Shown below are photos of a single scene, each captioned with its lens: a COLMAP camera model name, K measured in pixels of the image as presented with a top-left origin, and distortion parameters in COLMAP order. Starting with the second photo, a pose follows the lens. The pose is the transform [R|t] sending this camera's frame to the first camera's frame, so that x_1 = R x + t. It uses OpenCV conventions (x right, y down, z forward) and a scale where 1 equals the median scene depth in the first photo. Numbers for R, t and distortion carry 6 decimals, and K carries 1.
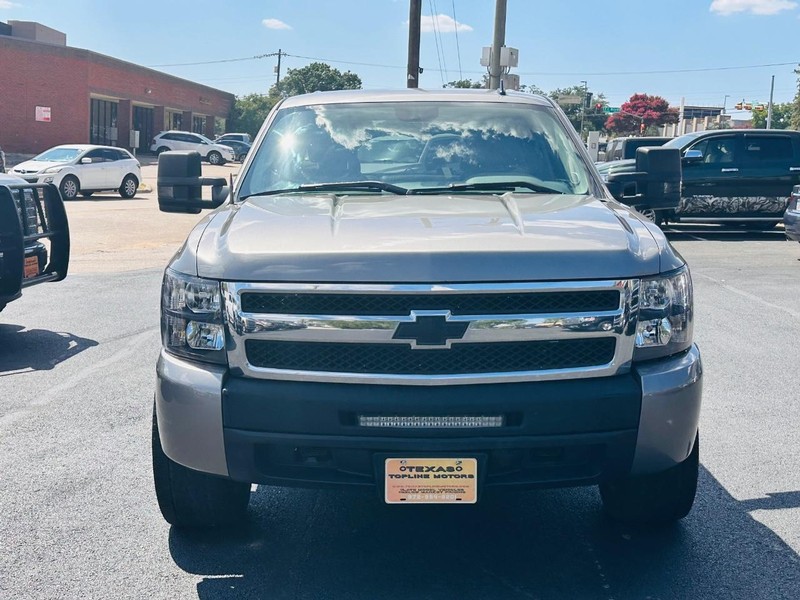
lens RADIAL K [[1314.6, 0, 396.2], [0, 1314.6, 301.5], [0, 0, 1]] dist [0.135139, 0.000000]
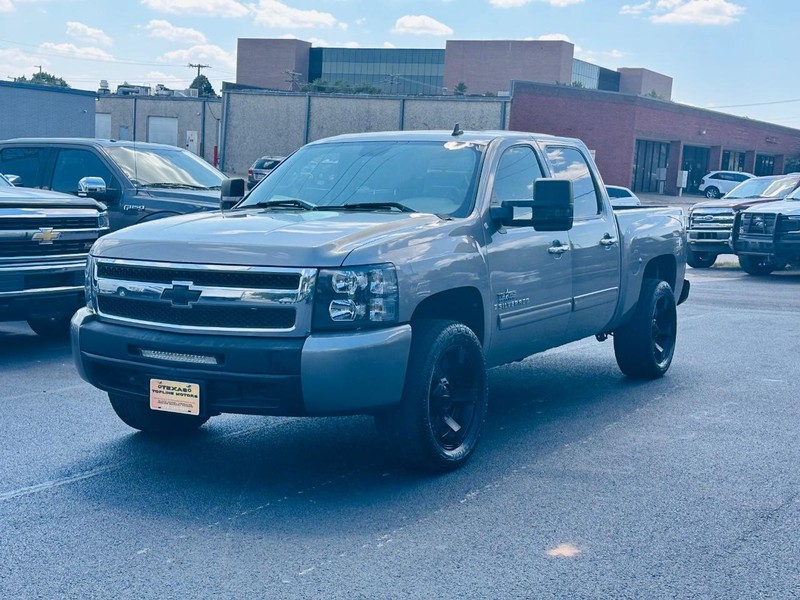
lens RADIAL K [[1405.8, 0, 395.7], [0, 1405.8, 318.5], [0, 0, 1]] dist [0.176792, 0.000000]
pose [[0.838063, 0.061502, -0.542096, 1.085225], [-0.076284, 0.997075, -0.004811, 0.037405], [0.540214, 0.045385, 0.840303, -0.199823]]
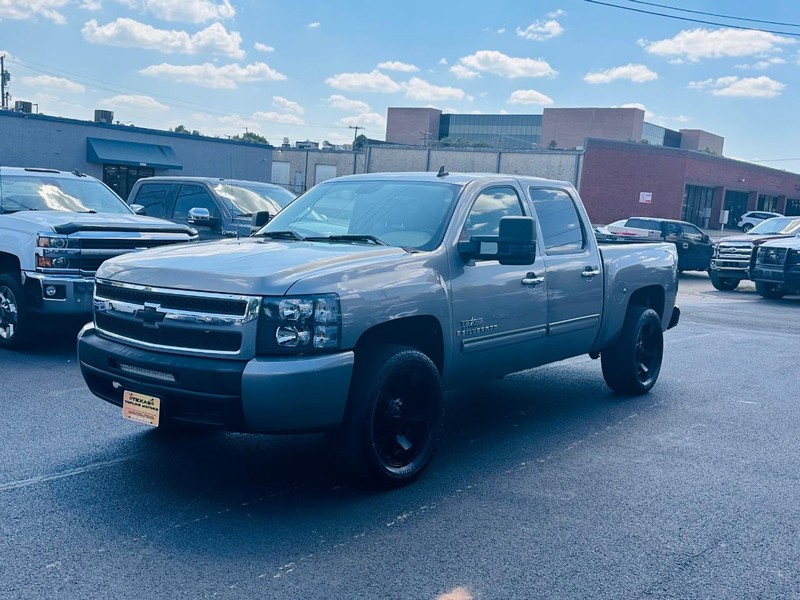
lens RADIAL K [[993.9, 0, 383.2], [0, 993.9, 297.8], [0, 0, 1]] dist [0.109988, 0.000000]
pose [[0.743587, 0.080949, -0.663721, 1.052907], [-0.110206, 0.993906, -0.002248, -0.028911], [0.659494, 0.074818, 0.747977, 0.264021]]
